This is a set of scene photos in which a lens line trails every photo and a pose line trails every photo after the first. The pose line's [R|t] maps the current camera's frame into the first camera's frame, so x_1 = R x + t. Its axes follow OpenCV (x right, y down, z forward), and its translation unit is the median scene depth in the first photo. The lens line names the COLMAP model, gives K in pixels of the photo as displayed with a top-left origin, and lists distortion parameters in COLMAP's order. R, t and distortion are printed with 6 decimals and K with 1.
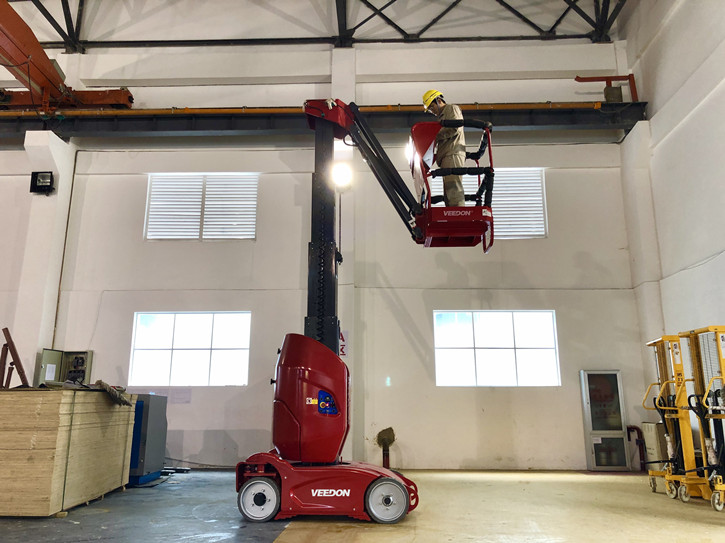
lens RADIAL K [[589.7, 0, 364.4], [0, 589.7, 274.8], [0, 0, 1]] dist [0.030386, -0.027836]
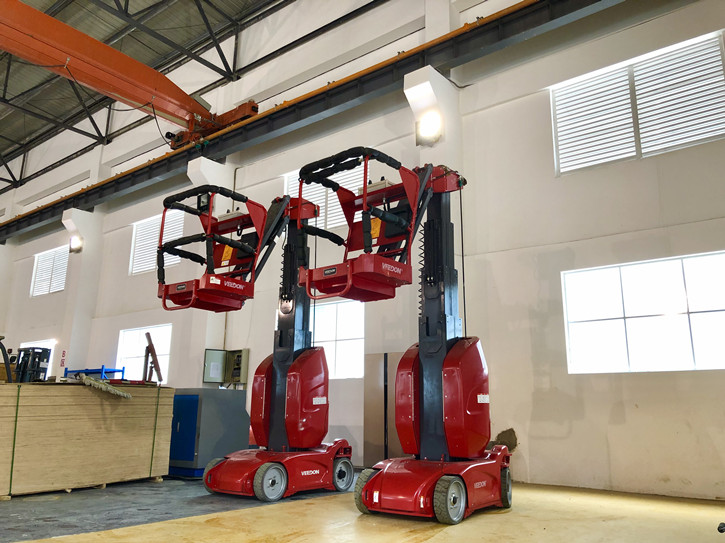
lens RADIAL K [[589.7, 0, 367.4], [0, 589.7, 269.8], [0, 0, 1]] dist [0.030386, -0.027836]
pose [[0.809382, -0.127817, -0.573204, 0.343981], [0.125395, 0.991133, -0.043949, 0.060182], [0.573739, -0.036306, 0.818233, 0.252624]]
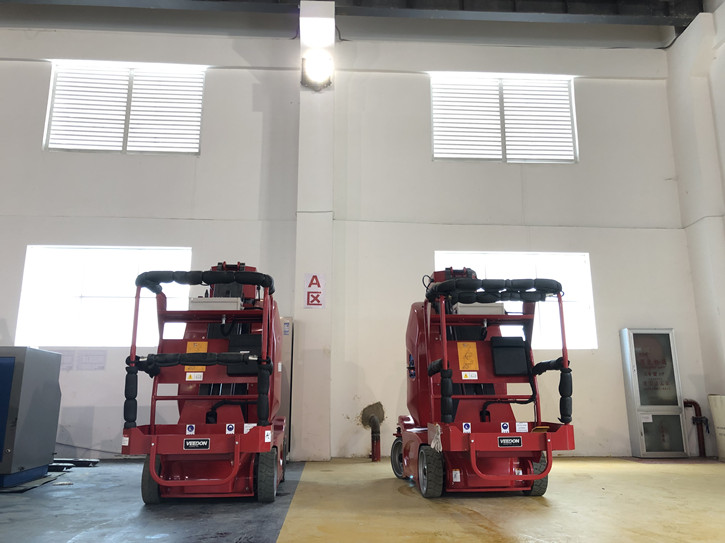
lens RADIAL K [[589.7, 0, 363.7], [0, 589.7, 267.3], [0, 0, 1]] dist [0.030386, -0.027836]
pose [[0.996148, 0.018644, 0.085681, -0.040435], [-0.019819, 0.999721, 0.012885, 0.073438], [-0.085417, -0.014533, 0.996239, 0.242316]]
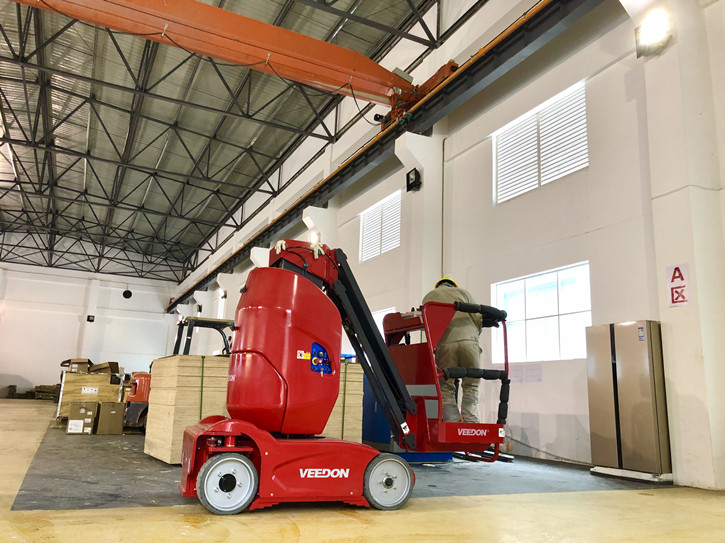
lens RADIAL K [[589.7, 0, 367.4], [0, 589.7, 268.9], [0, 0, 1]] dist [0.030386, -0.027836]
pose [[0.476577, -0.172623, -0.862019, 0.325293], [0.166559, 0.980503, -0.104266, 0.104984], [0.863211, -0.093886, 0.496037, 0.379432]]
